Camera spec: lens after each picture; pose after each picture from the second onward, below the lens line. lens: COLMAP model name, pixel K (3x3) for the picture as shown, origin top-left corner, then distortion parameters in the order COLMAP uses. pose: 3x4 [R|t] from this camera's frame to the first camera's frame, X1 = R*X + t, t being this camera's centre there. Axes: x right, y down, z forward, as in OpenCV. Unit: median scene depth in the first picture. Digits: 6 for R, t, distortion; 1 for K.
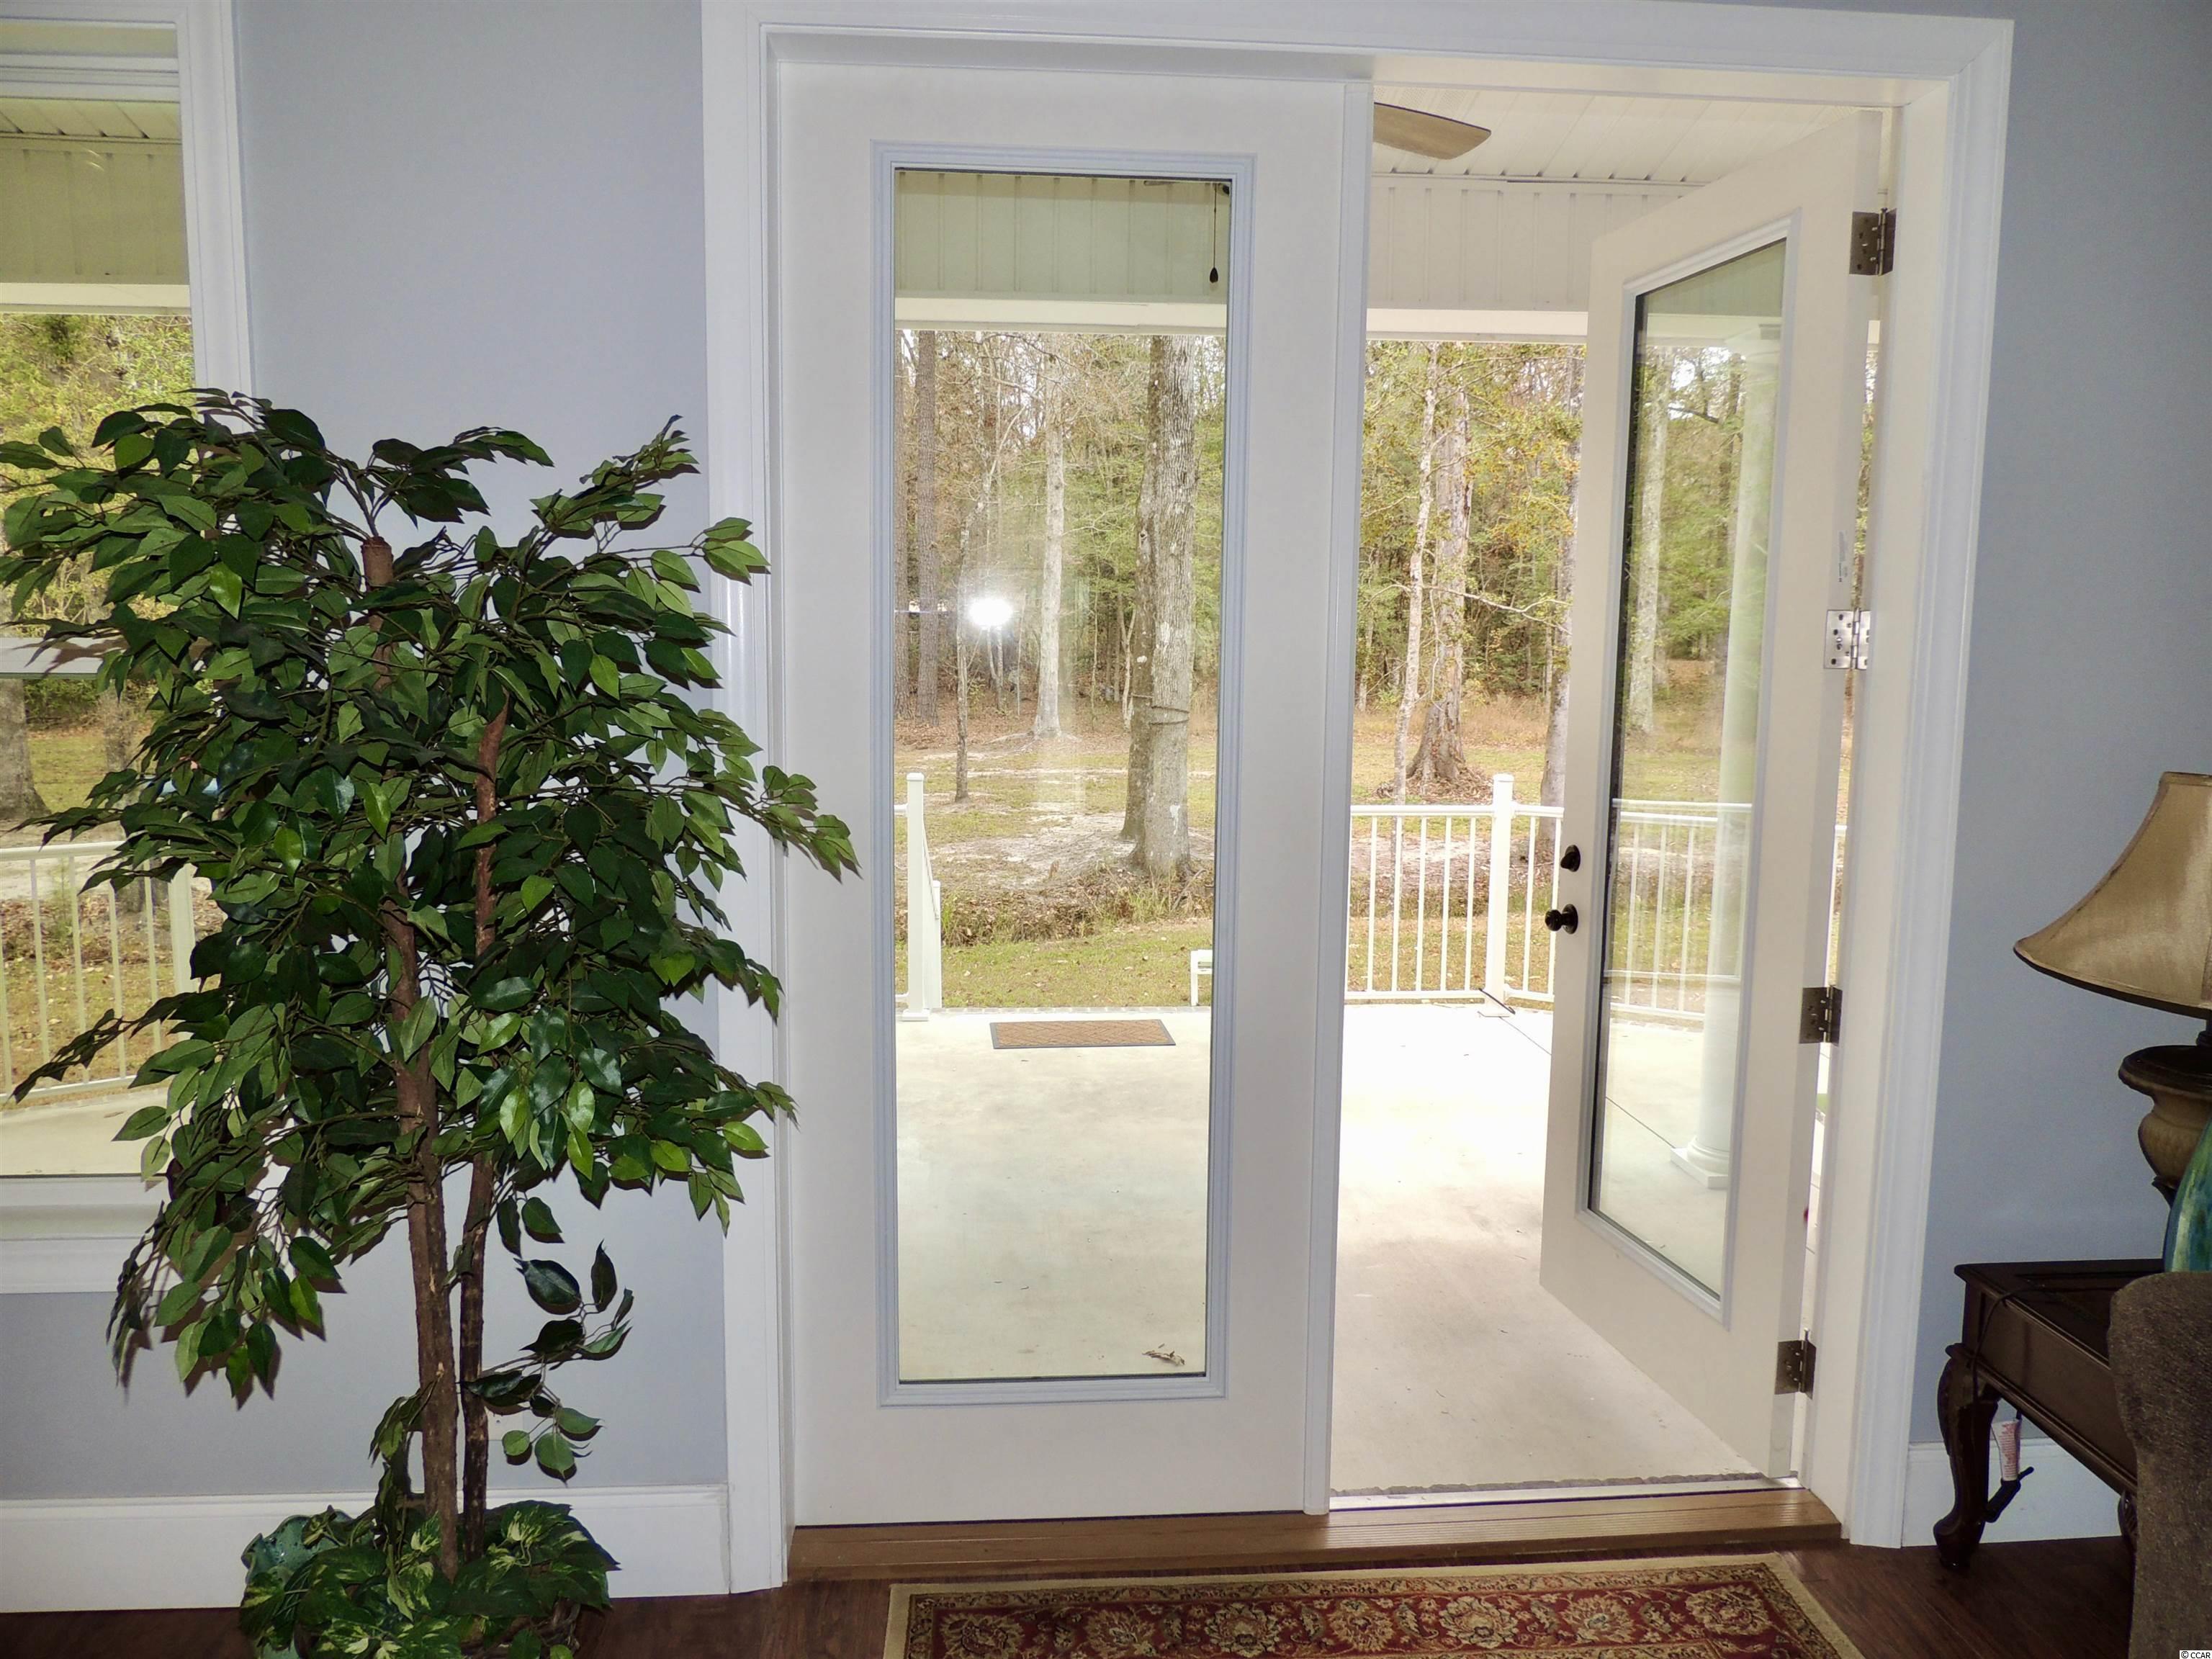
lens RADIAL K [[1590.6, 0, 1114.0], [0, 1590.6, 831.3], [0, 0, 1]] dist [-0.021045, 0.009953]
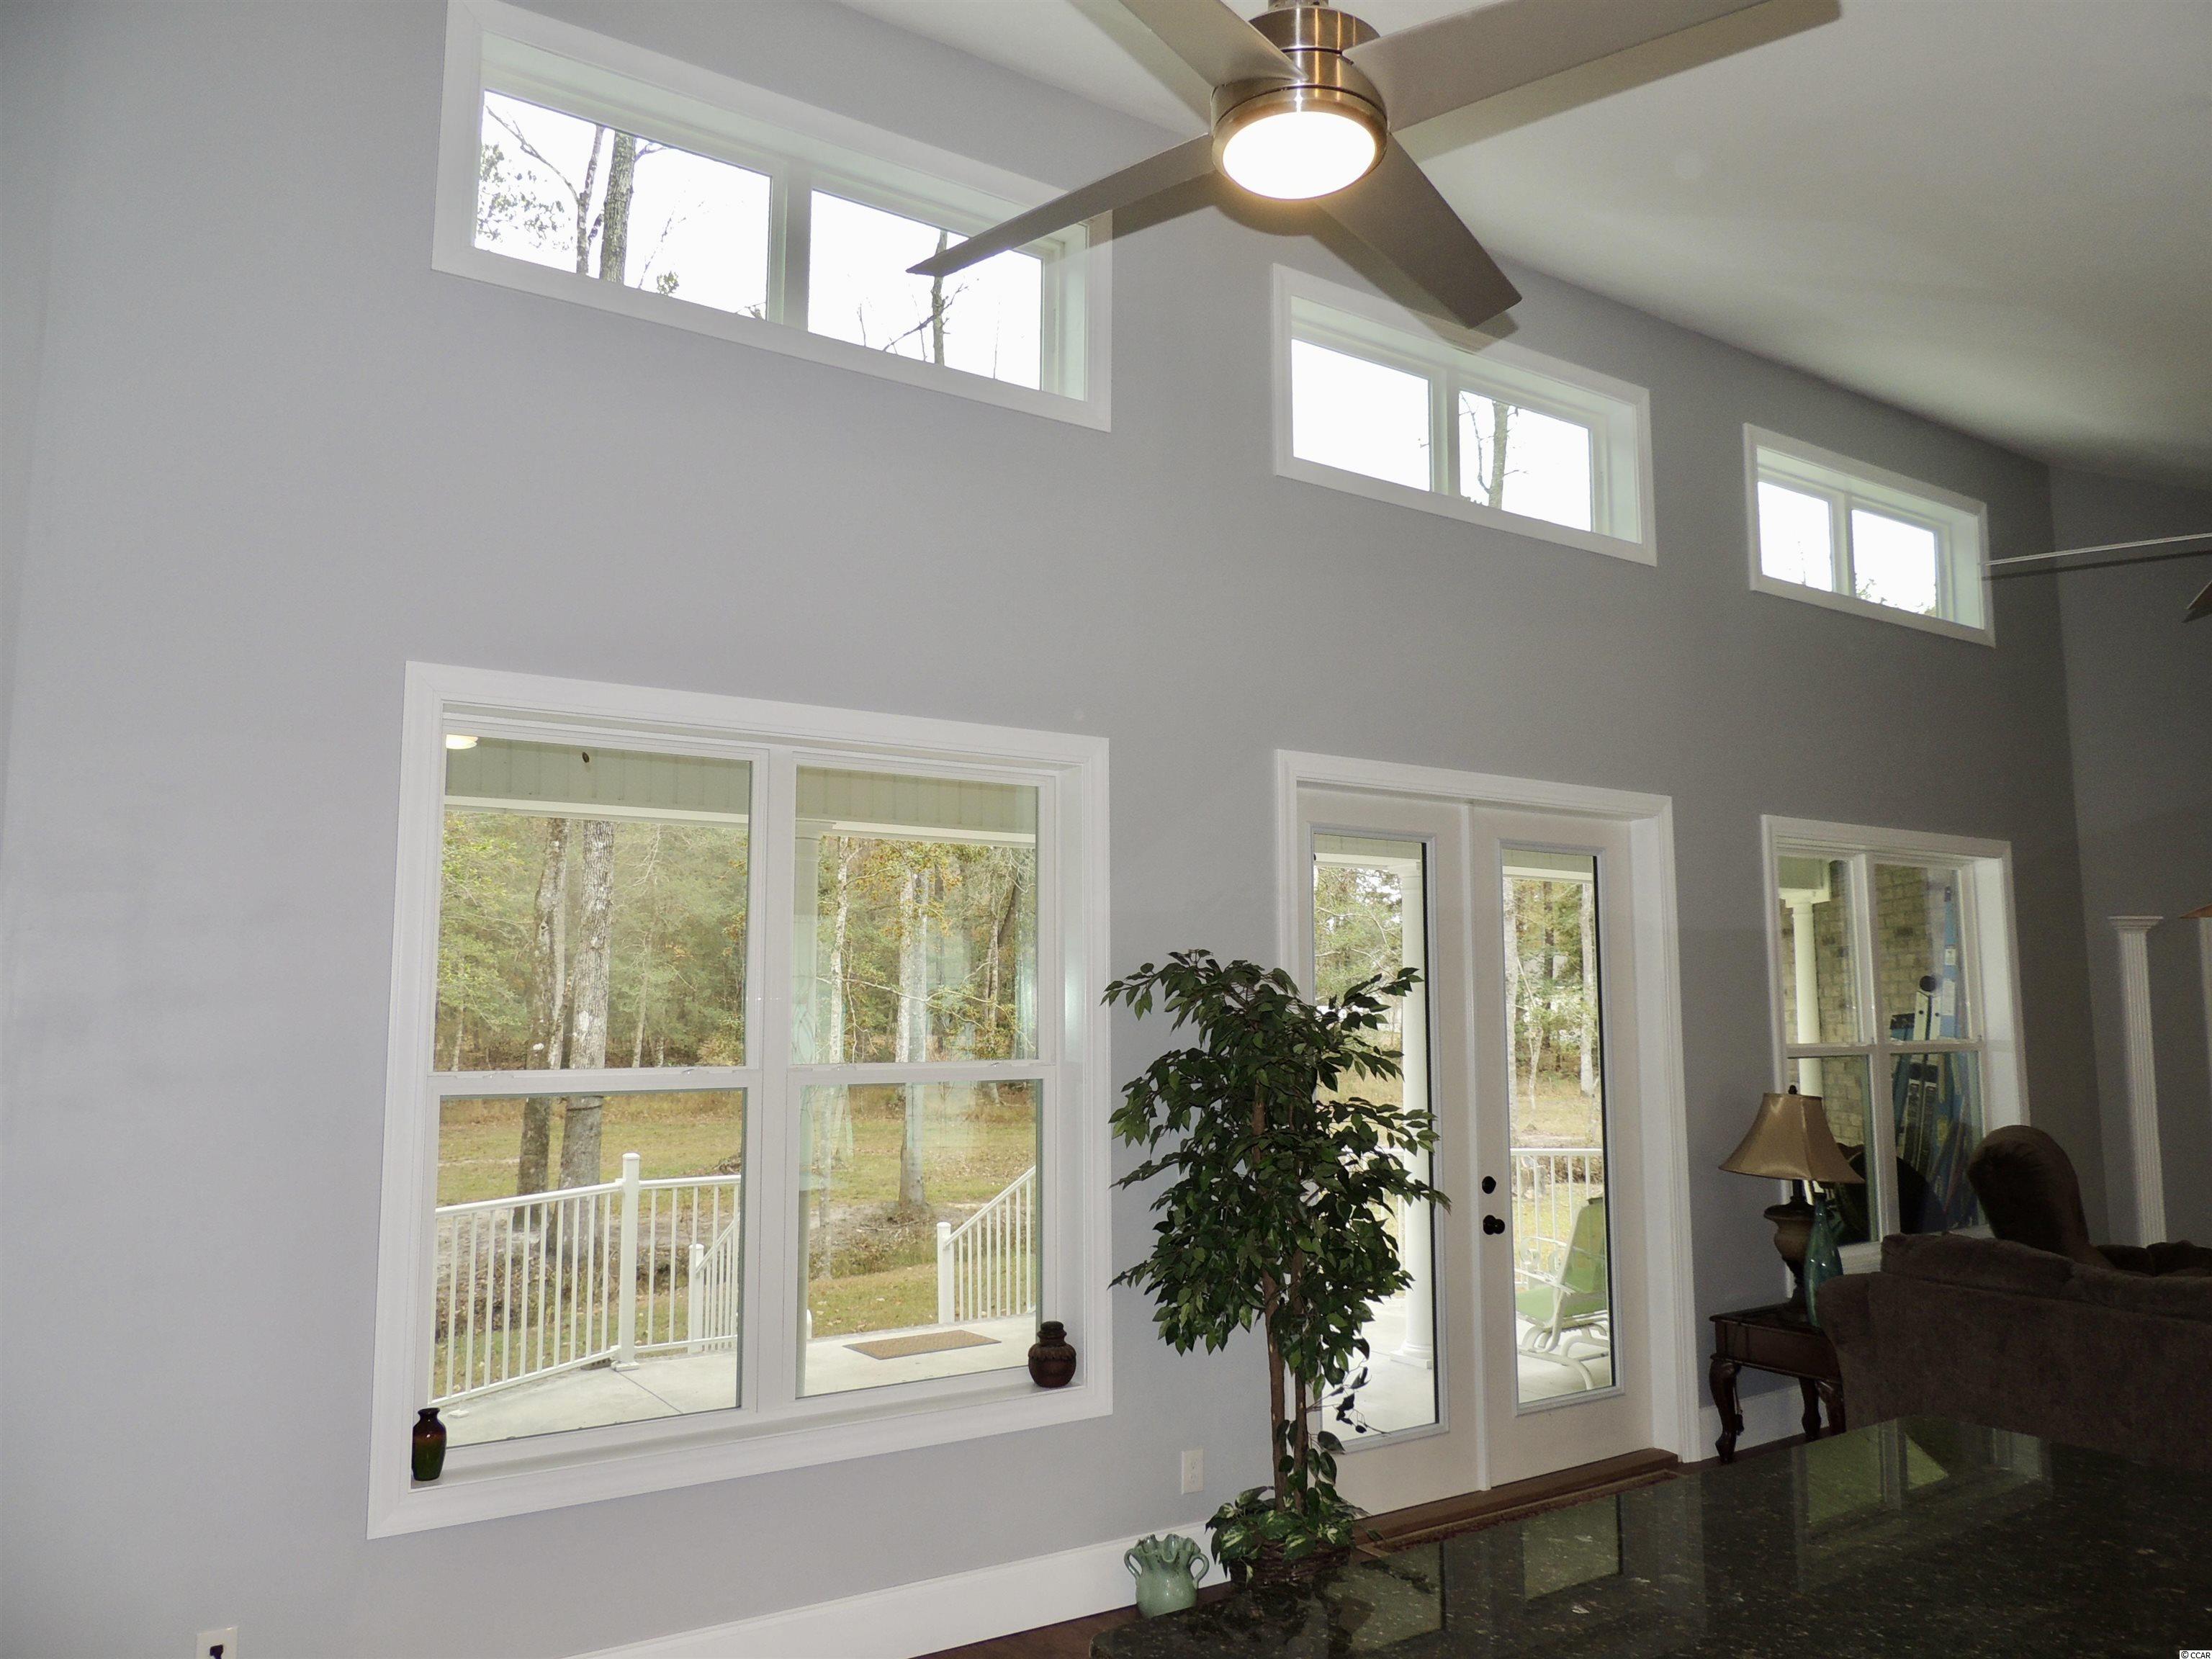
lens RADIAL K [[1590.6, 0, 1113.6], [0, 1590.6, 819.7], [0, 0, 1]] dist [-0.021045, 0.009953]
pose [[0.878281, 0.045245, 0.476000, -0.166402], [0.071155, 0.972061, -0.223686, 0.004583], [-0.472822, 0.230329, 0.850522, -0.084383]]
